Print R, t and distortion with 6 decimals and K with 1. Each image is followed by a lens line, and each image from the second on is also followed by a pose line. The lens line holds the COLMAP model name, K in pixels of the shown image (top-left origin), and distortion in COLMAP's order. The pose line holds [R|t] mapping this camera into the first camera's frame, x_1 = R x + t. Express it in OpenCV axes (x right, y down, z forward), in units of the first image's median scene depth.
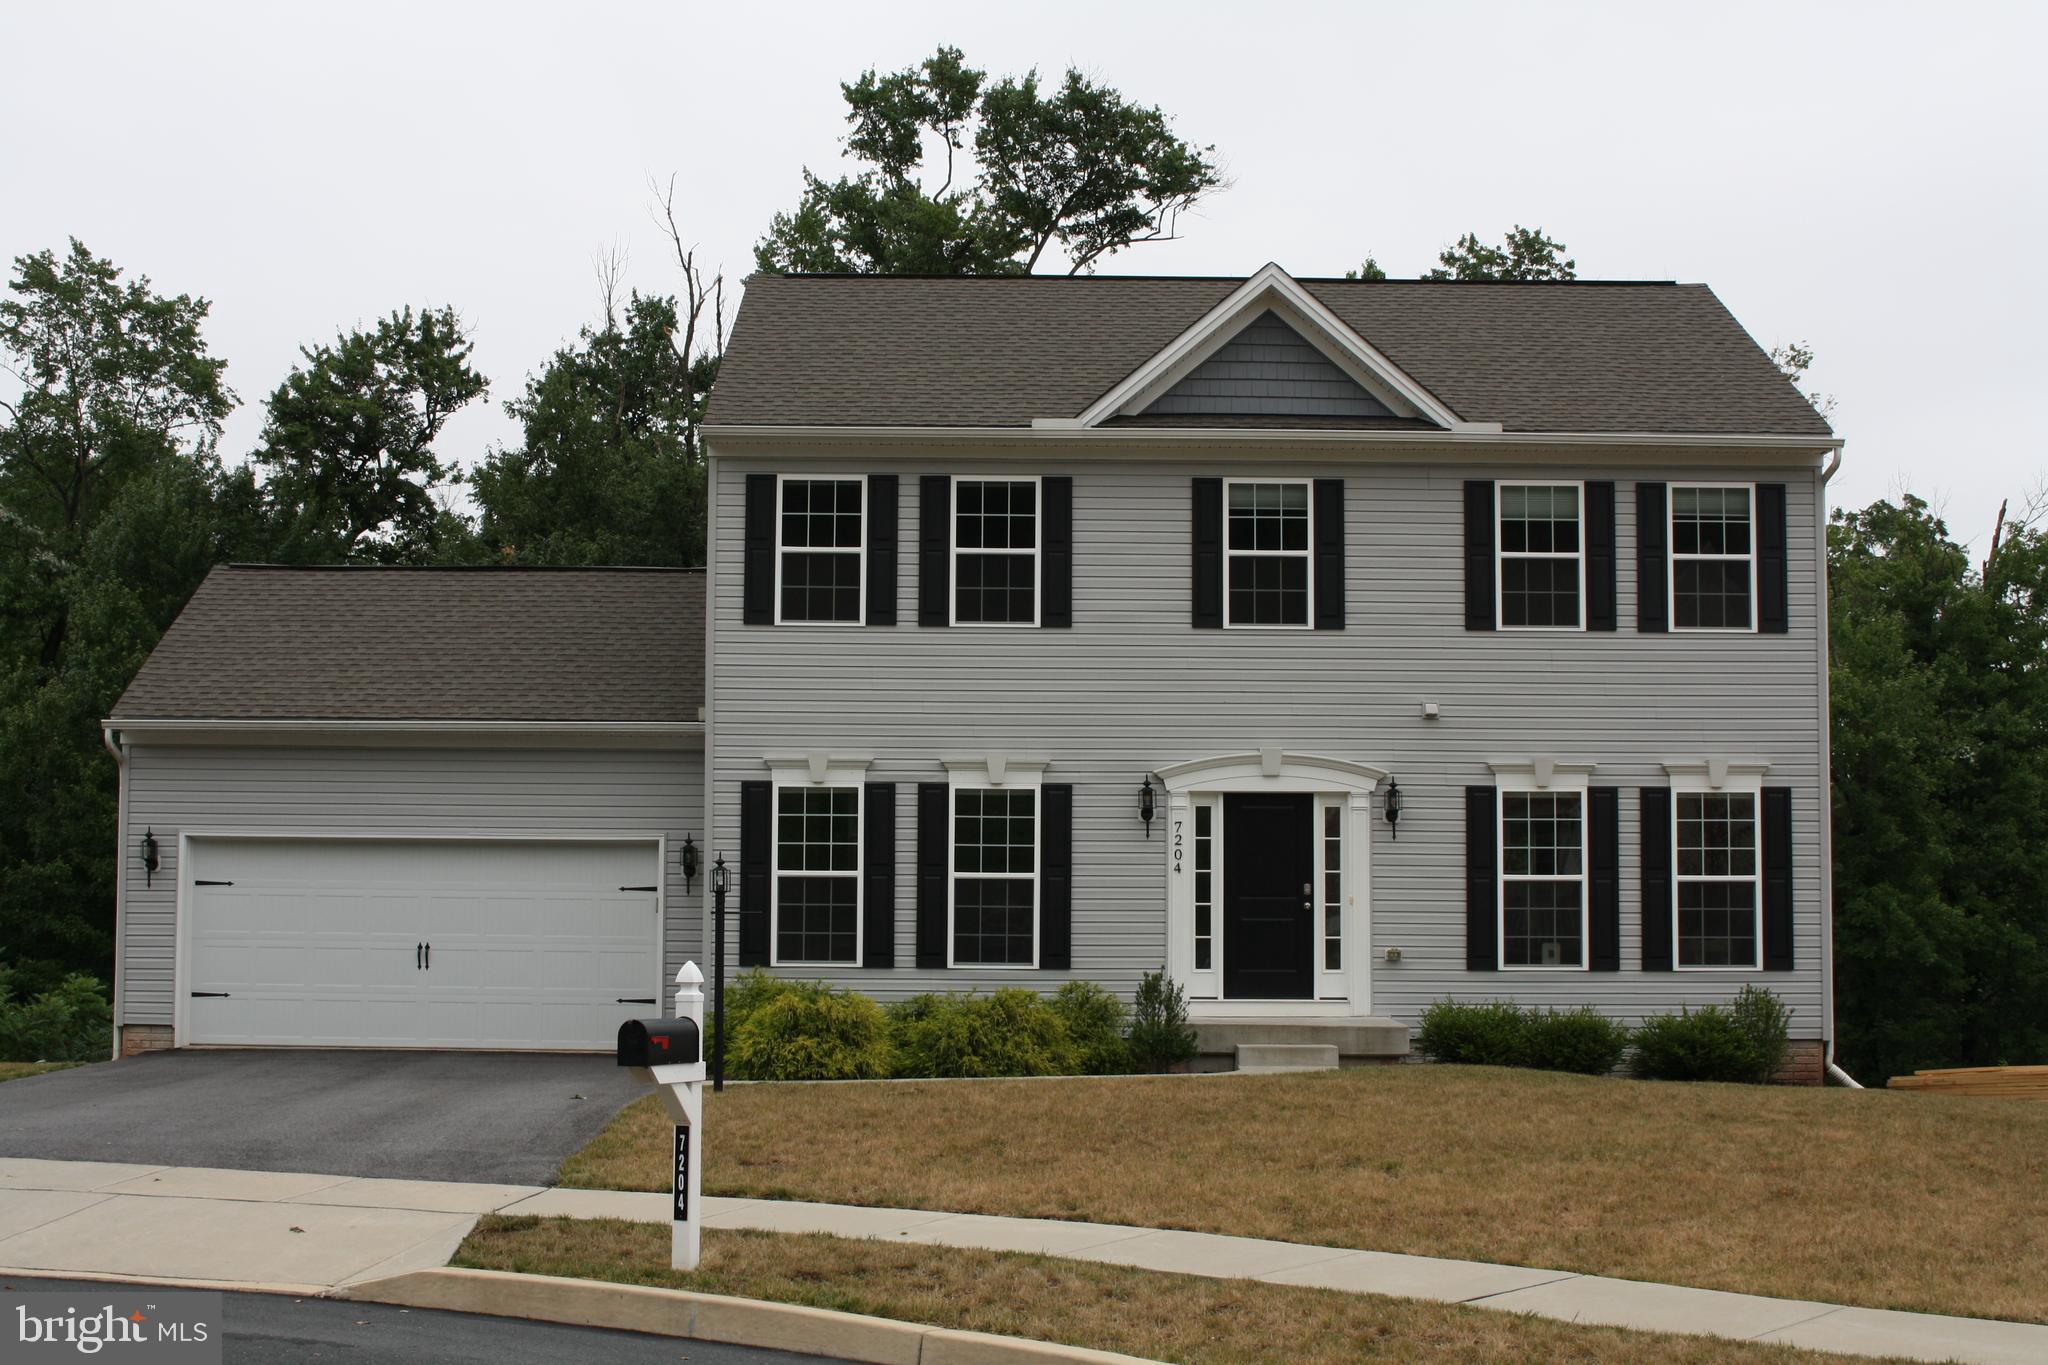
lens RADIAL K [[2683.7, 0, 1024.0], [0, 2683.7, 682.5], [0, 0, 1]] dist [-0.055851, -0.009090]
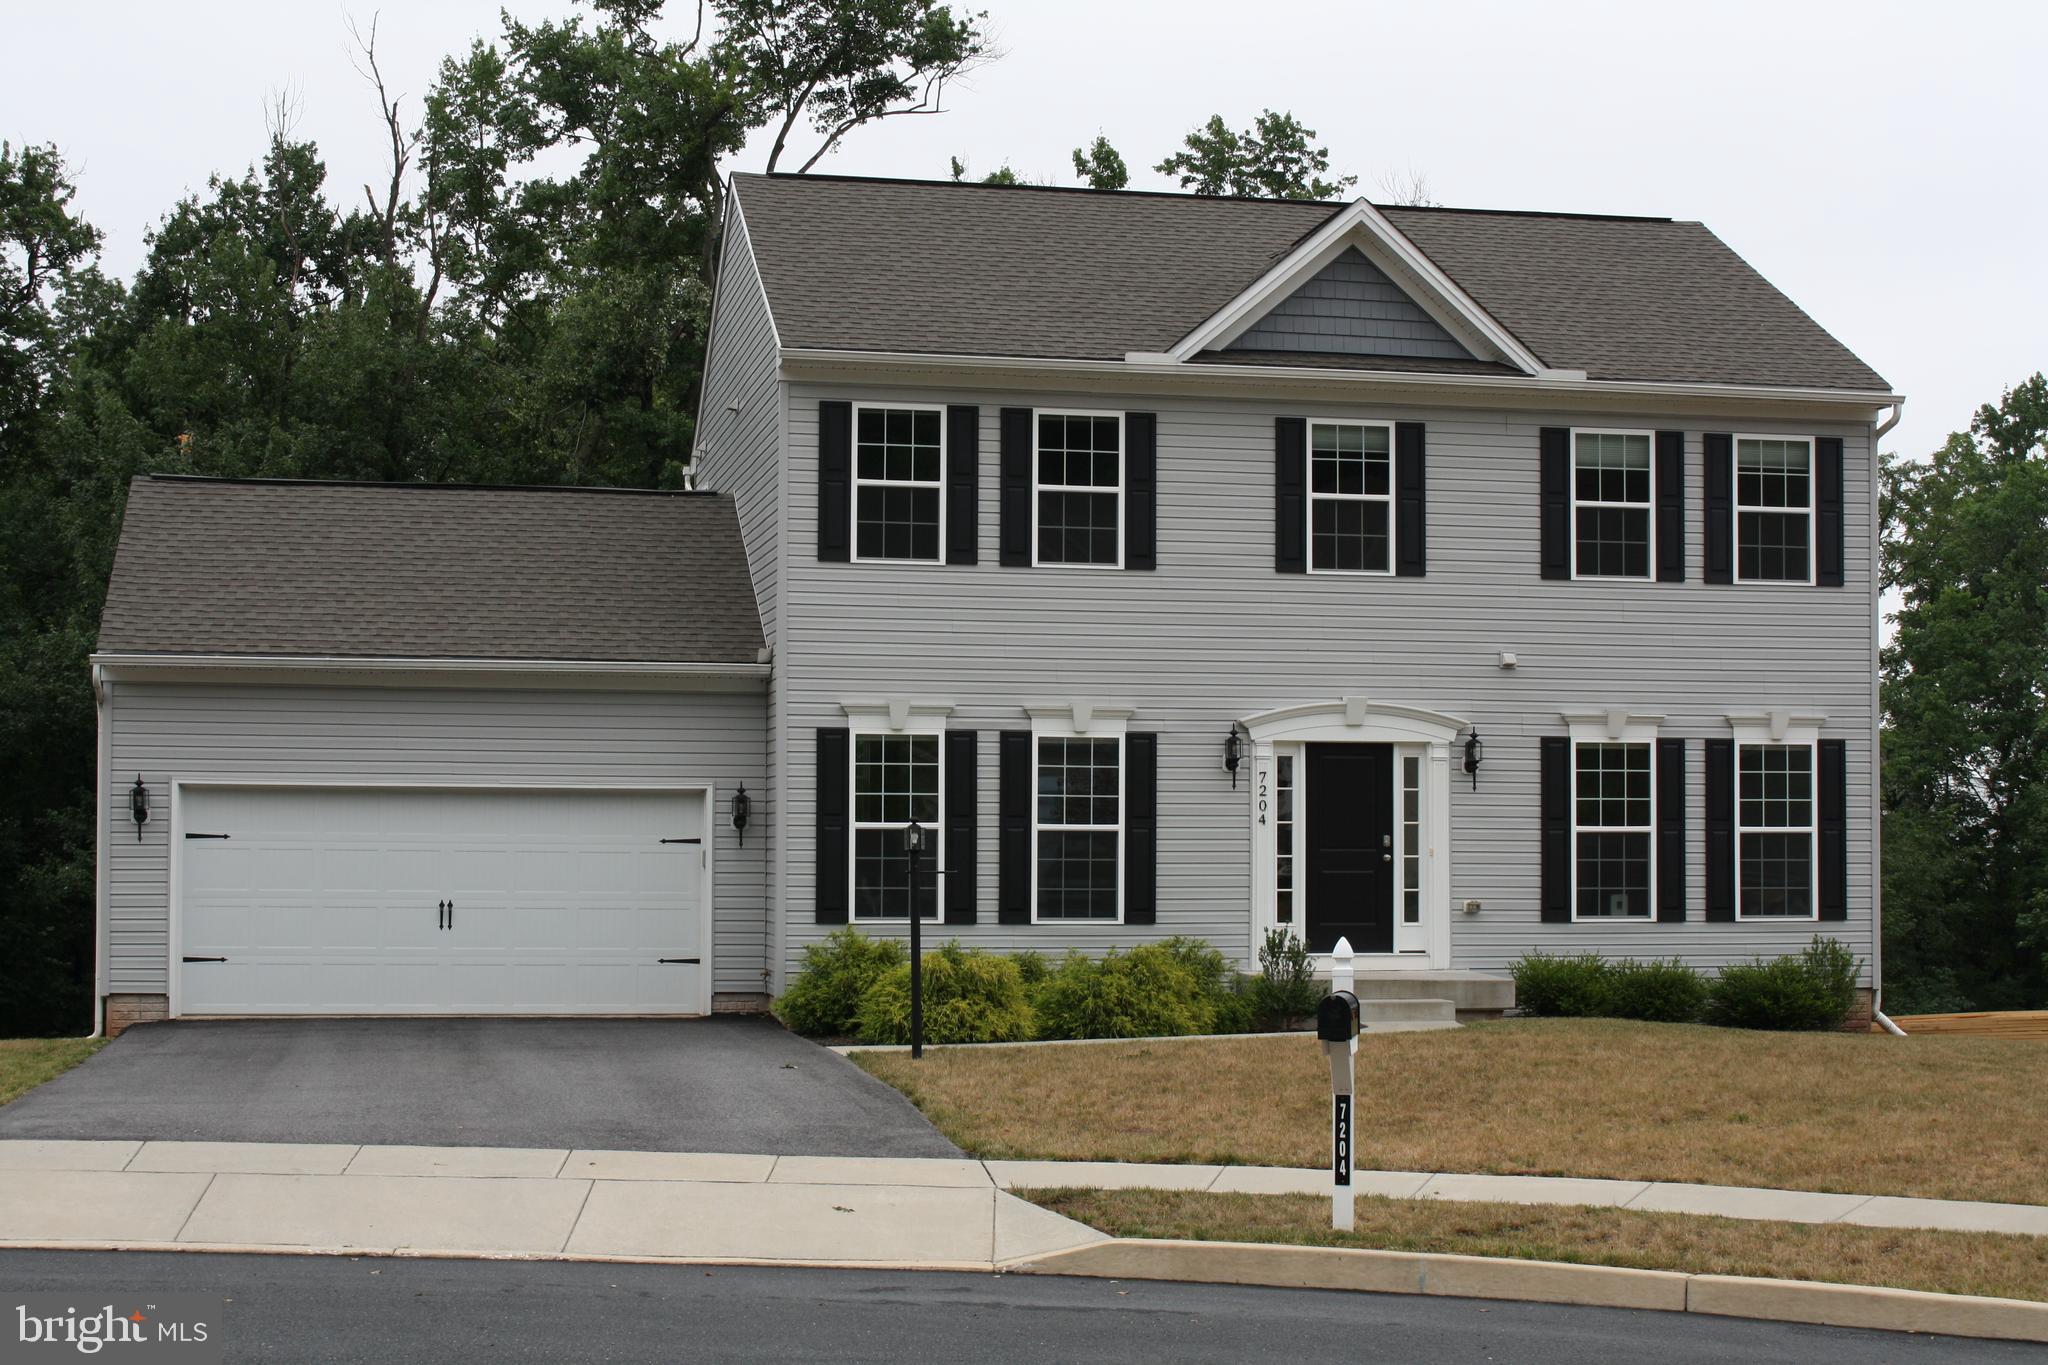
lens RADIAL K [[3082.7, 0, 1024.0], [0, 3082.7, 682.5], [0, 0, 1]] dist [-0.038102, 0.031029]
pose [[0.978853, 0.008383, 0.204393, -0.254201], [-0.015889, 0.999257, 0.035111, -0.018256], [-0.203947, -0.037616, 0.978259, -0.074118]]
